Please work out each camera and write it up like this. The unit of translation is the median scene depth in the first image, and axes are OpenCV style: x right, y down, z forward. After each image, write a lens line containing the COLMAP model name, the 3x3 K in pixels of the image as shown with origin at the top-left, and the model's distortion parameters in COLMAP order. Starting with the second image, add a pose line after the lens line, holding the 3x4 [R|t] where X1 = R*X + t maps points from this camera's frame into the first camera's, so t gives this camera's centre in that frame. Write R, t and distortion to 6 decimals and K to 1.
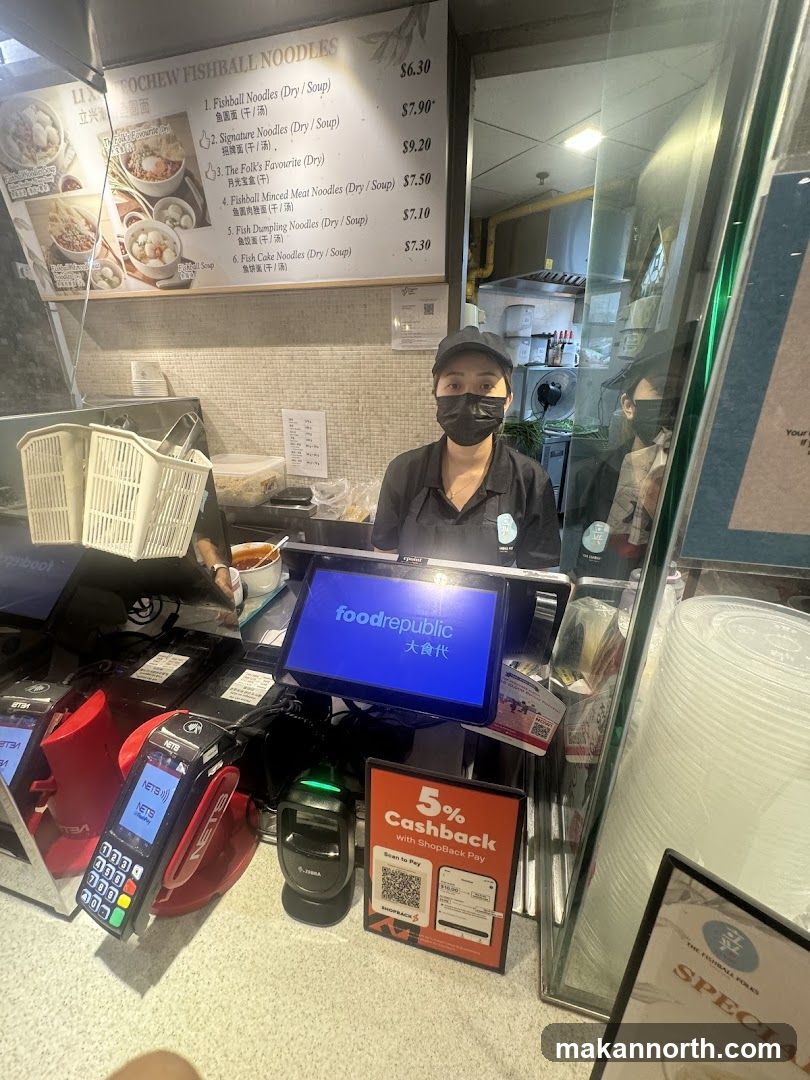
lens RADIAL K [[455.8, 0, 400.0], [0, 455.8, 549.3], [0, 0, 1]] dist [-0.002066, -0.000276]
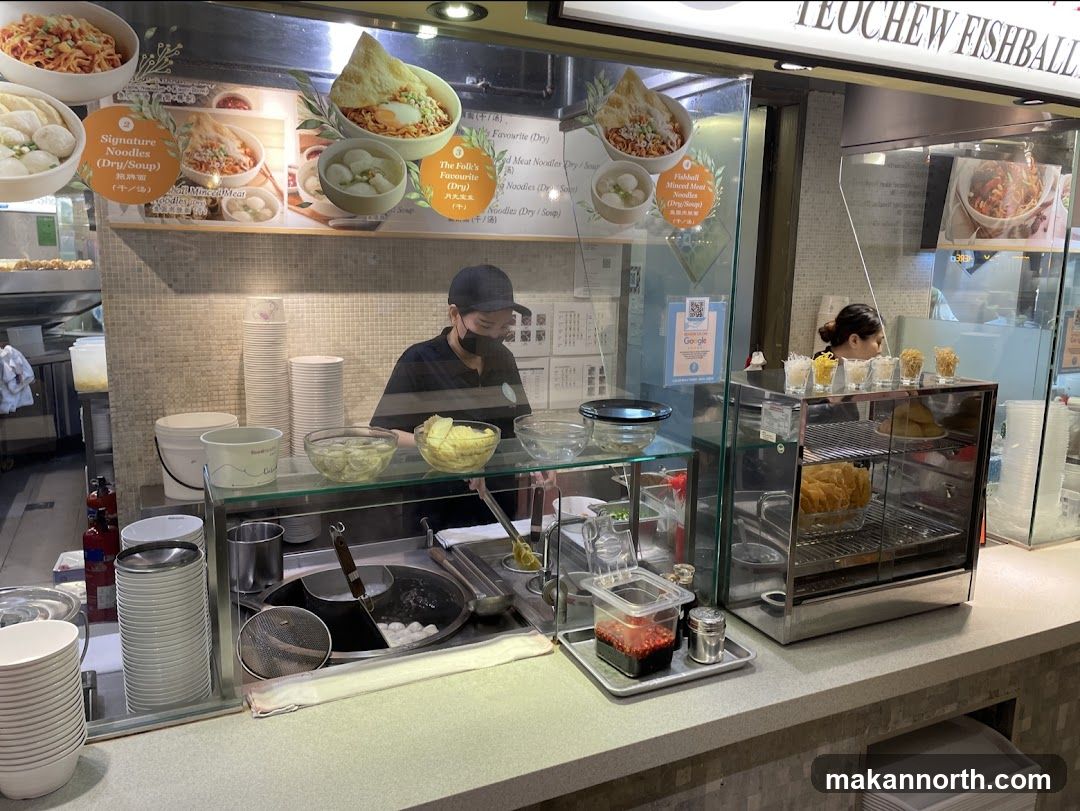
lens RADIAL K [[830.4, 0, 550.3], [0, 830.4, 400.0], [0, 0, 1]] dist [0.080466, -0.103947]
pose [[0.745875, -0.097856, 0.658858, -1.314691], [0.235733, 0.963913, -0.123703, 0.001416], [-0.622977, 0.247582, 0.742026, -0.290068]]
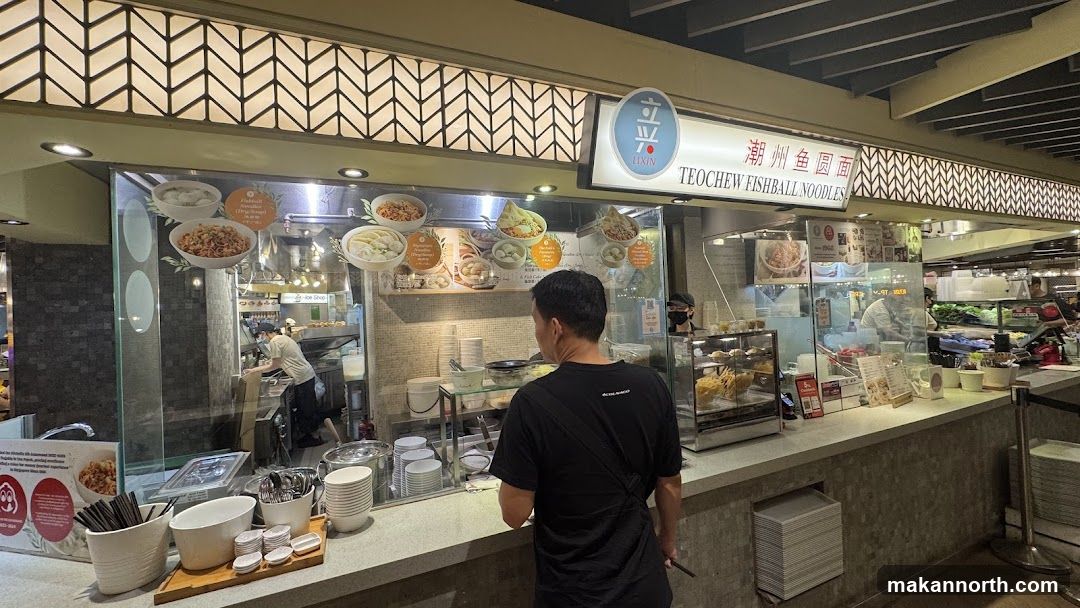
lens RADIAL K [[438.4, 0, 546.3], [0, 438.4, 302.8], [0, 0, 1]] dist [-0.000499, 0.000257]
pose [[0.761523, -0.022611, 0.647744, -1.493847], [0.291848, 0.904303, -0.311546, 0.096946], [-0.578712, 0.426293, 0.695246, -0.348799]]
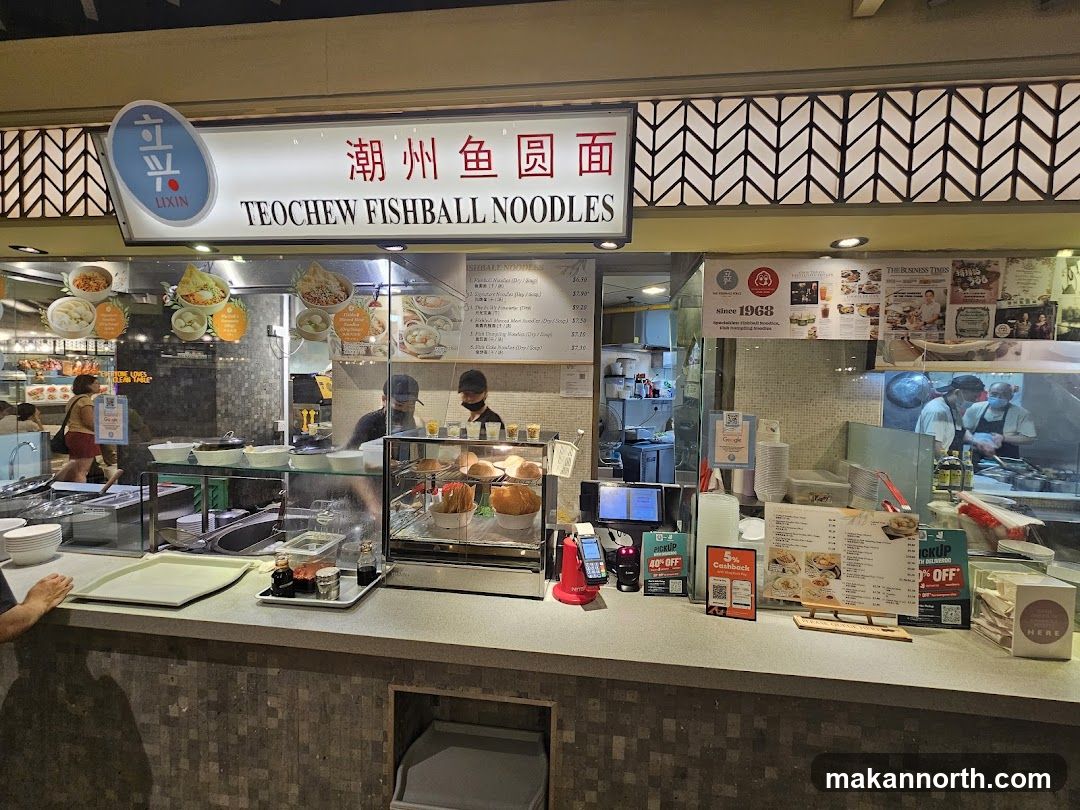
lens RADIAL K [[455.8, 0, 553.8], [0, 455.8, 399.1], [0, 0, 1]] dist [-0.002066, -0.000276]
pose [[0.987632, 0.019403, 0.155581, -0.312591], [0.035803, 0.938182, -0.344286, 0.166947], [-0.152644, 0.345598, 0.925884, -0.598522]]
